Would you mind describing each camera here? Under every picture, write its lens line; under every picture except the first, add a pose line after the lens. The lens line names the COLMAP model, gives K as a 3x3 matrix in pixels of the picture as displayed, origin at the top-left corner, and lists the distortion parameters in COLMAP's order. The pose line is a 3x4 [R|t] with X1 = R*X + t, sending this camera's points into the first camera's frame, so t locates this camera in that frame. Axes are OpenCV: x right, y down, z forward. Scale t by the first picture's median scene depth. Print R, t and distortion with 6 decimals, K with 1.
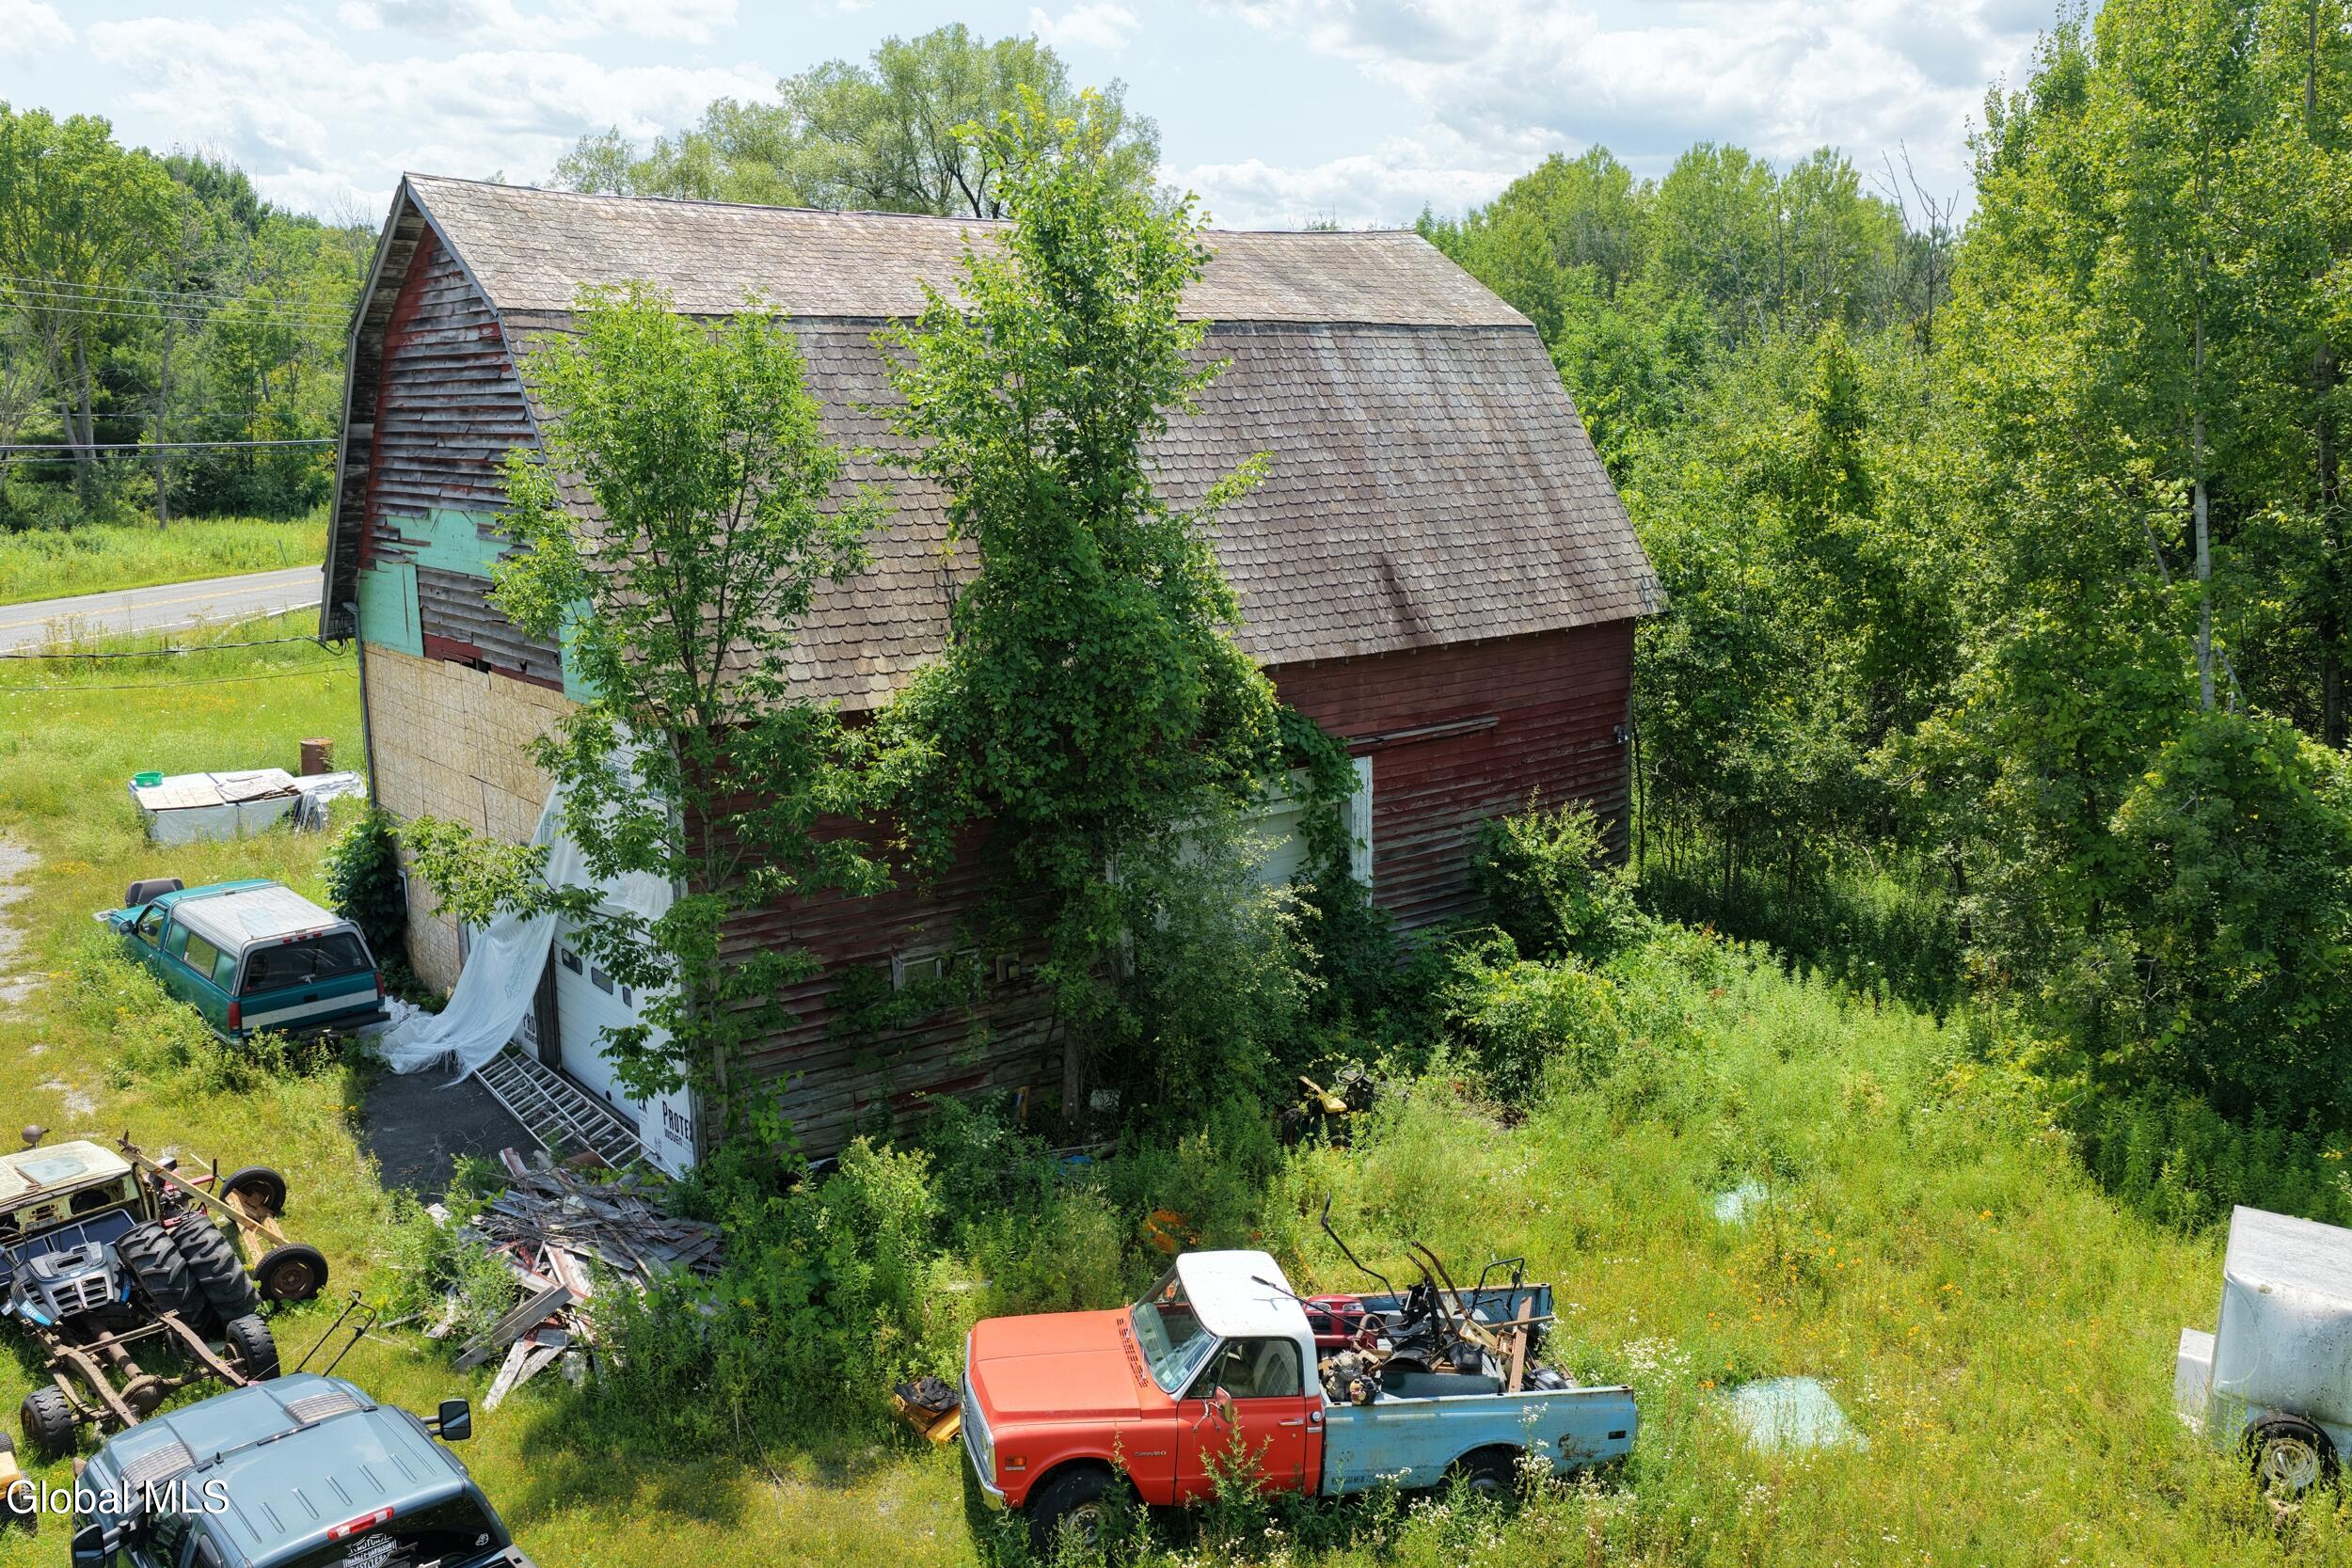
lens RADIAL K [[1943.7, 0, 1183.6], [0, 1943.7, 773.2], [0, 0, 1]] dist [-0.014021, 0.039993]
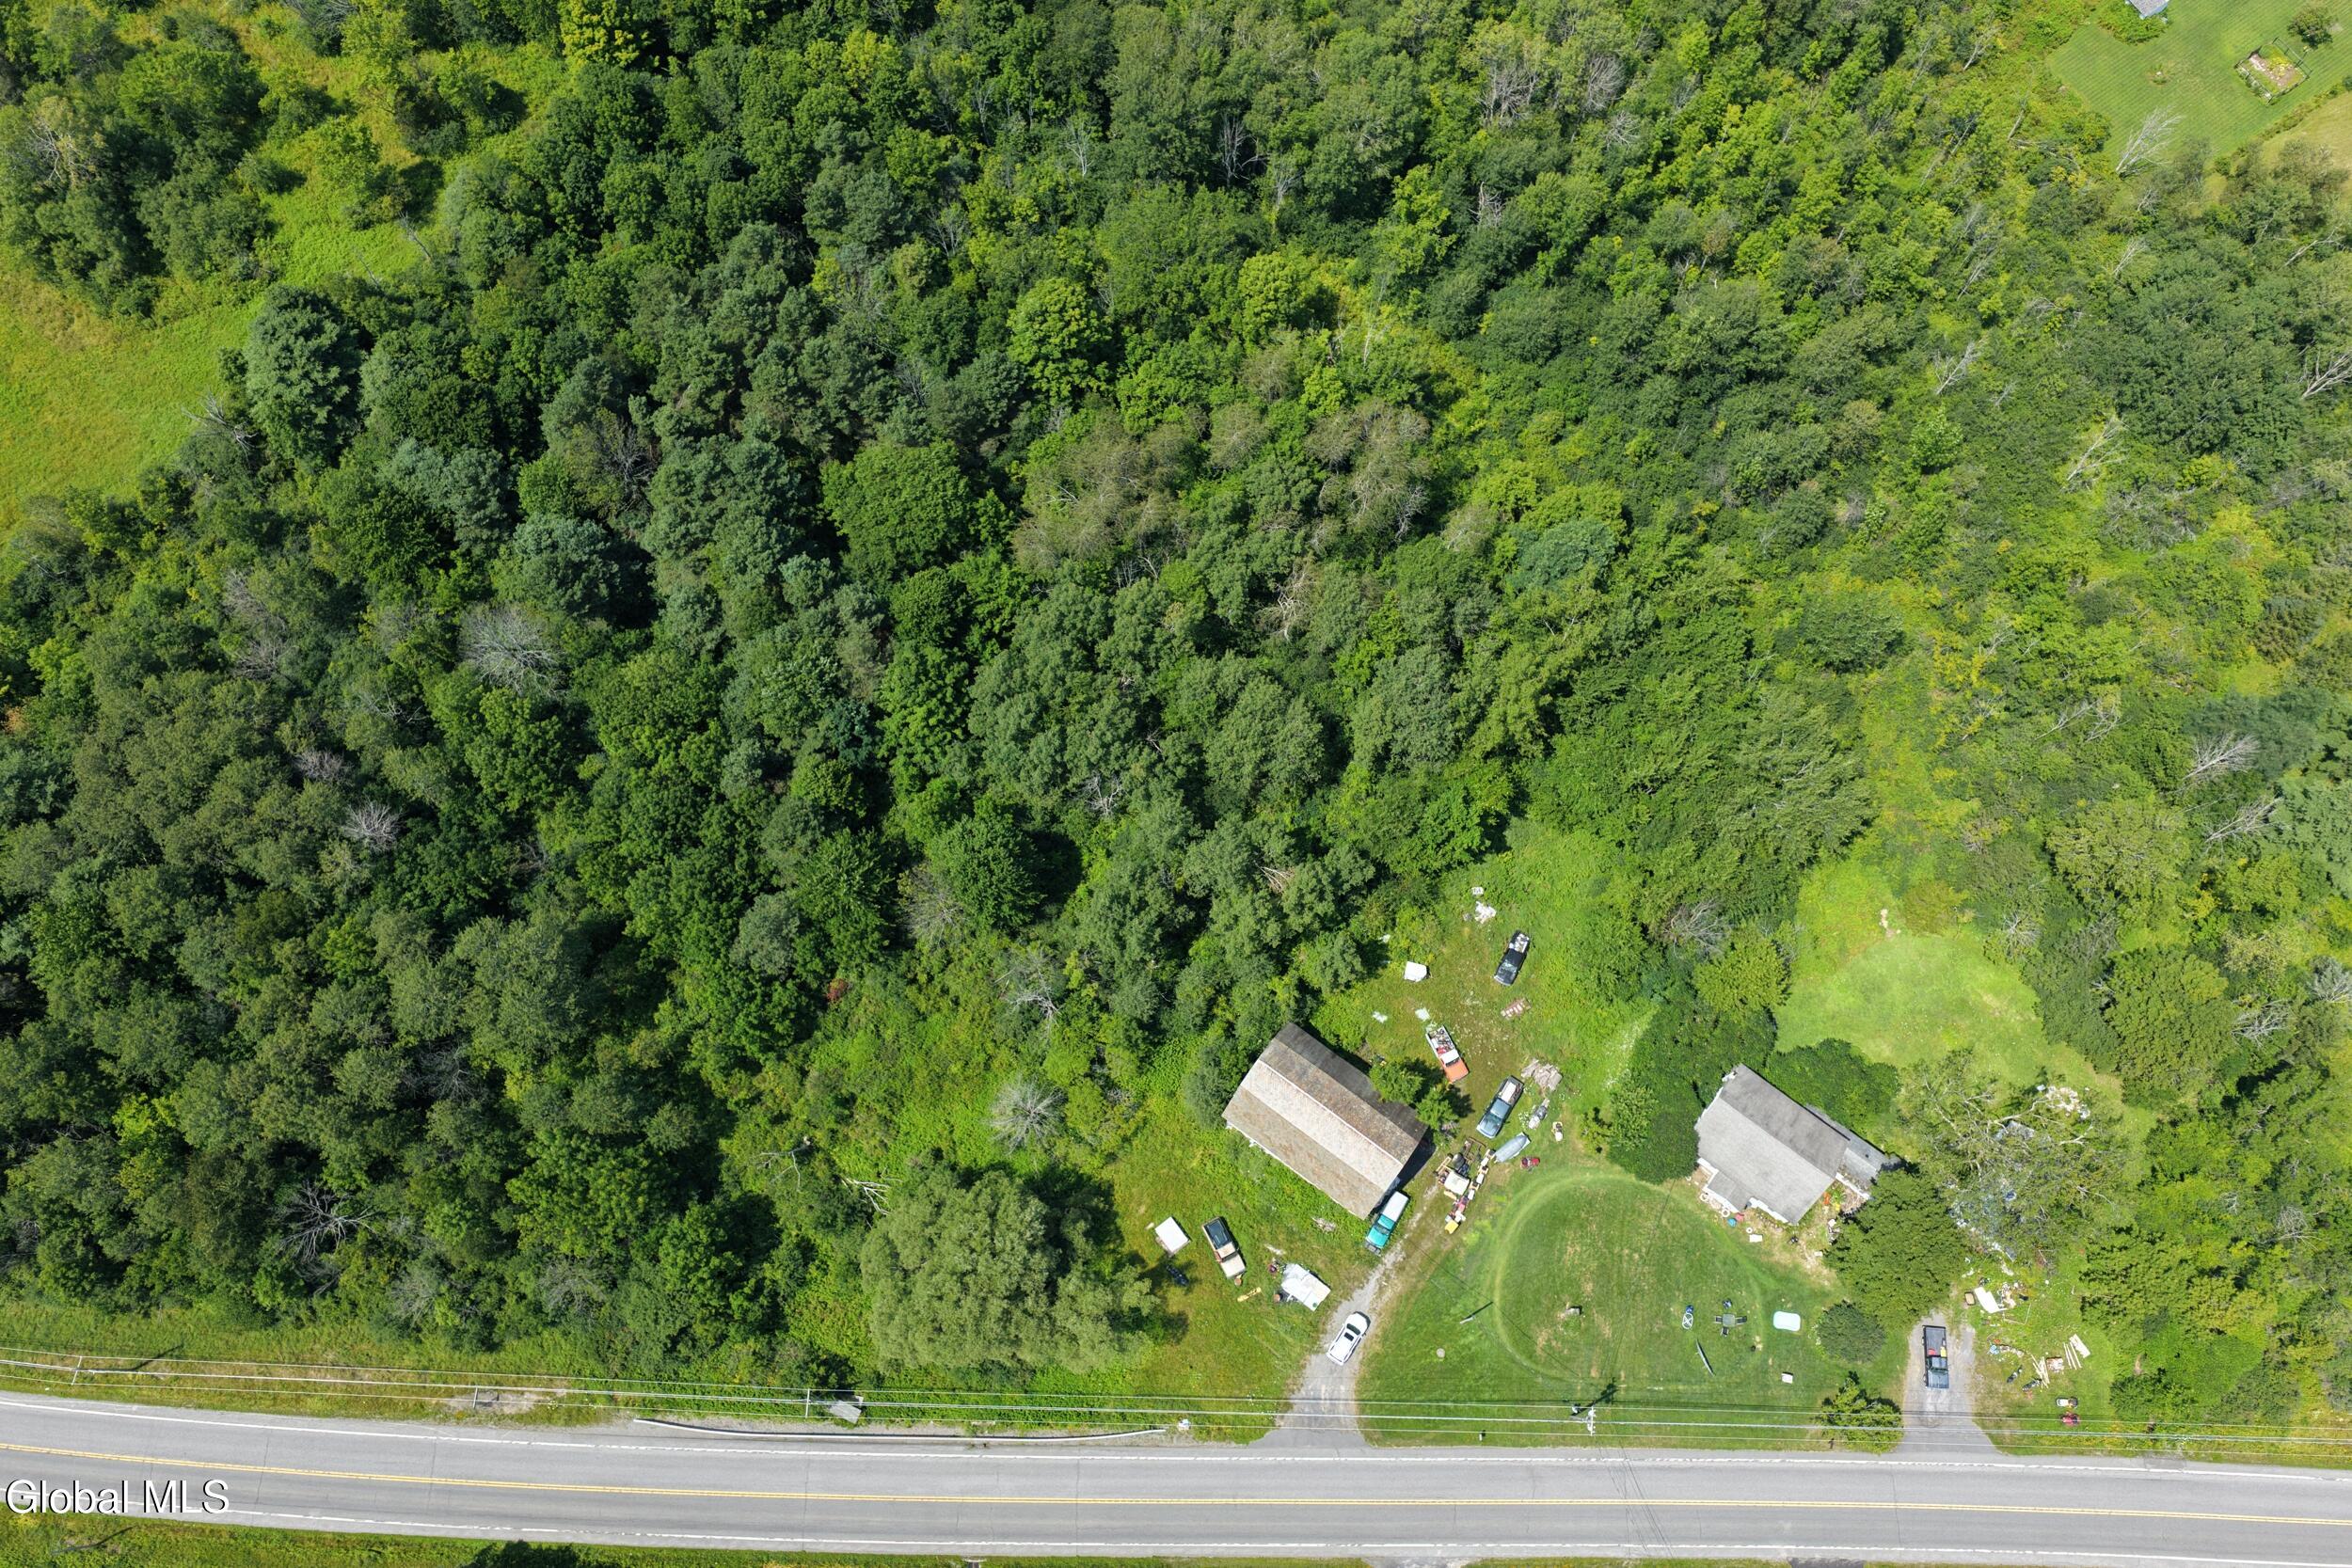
lens RADIAL K [[1943.7, 0, 1171.3], [0, 1943.7, 778.8], [0, 0, 1]] dist [-0.014021, 0.039993]
pose [[-0.265352, -0.923216, 0.277956, -0.916188], [0.200497, 0.229151, 0.952518, -8.621140], [-0.943074, 0.308482, 0.124297, 0.437260]]
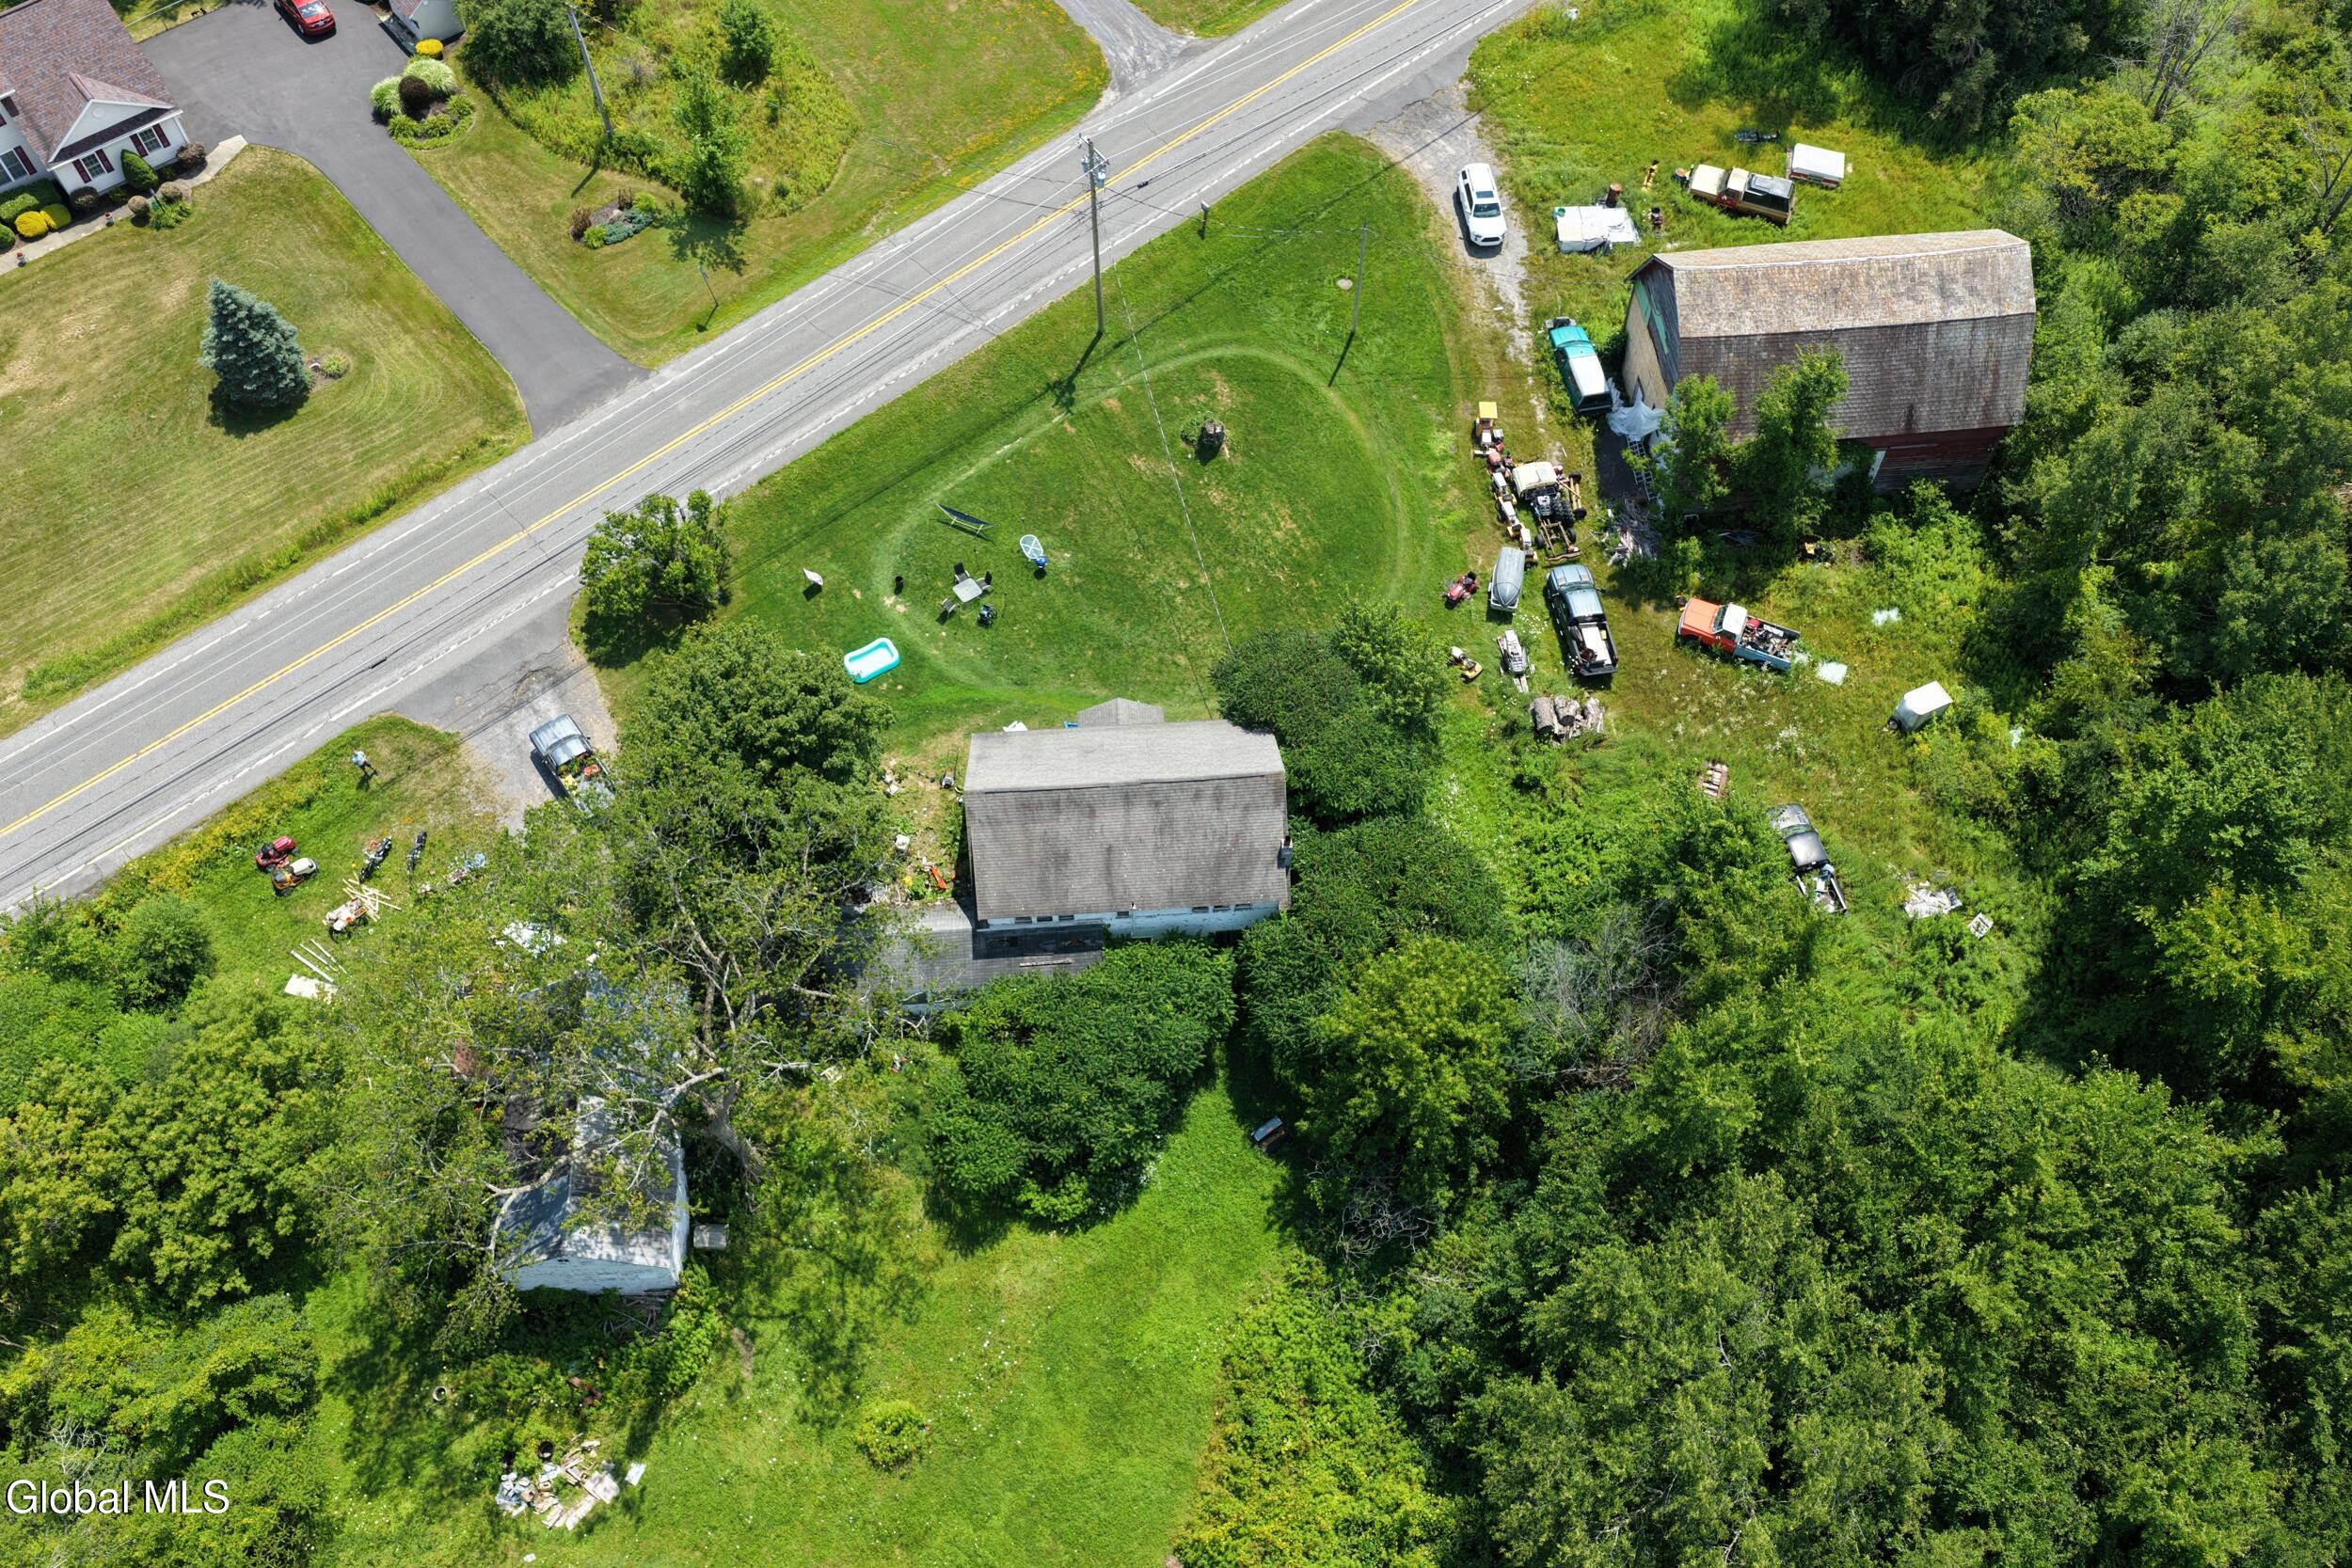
lens RADIAL K [[1943.7, 0, 1185.8], [0, 1943.7, 771.4], [0, 0, 1]] dist [-0.014021, 0.039993]
pose [[0.836145, 0.463413, -0.293444, 0.404368], [-0.106174, 0.661609, 0.742294, -2.505419], [0.538134, -0.589509, 0.602404, -2.545741]]
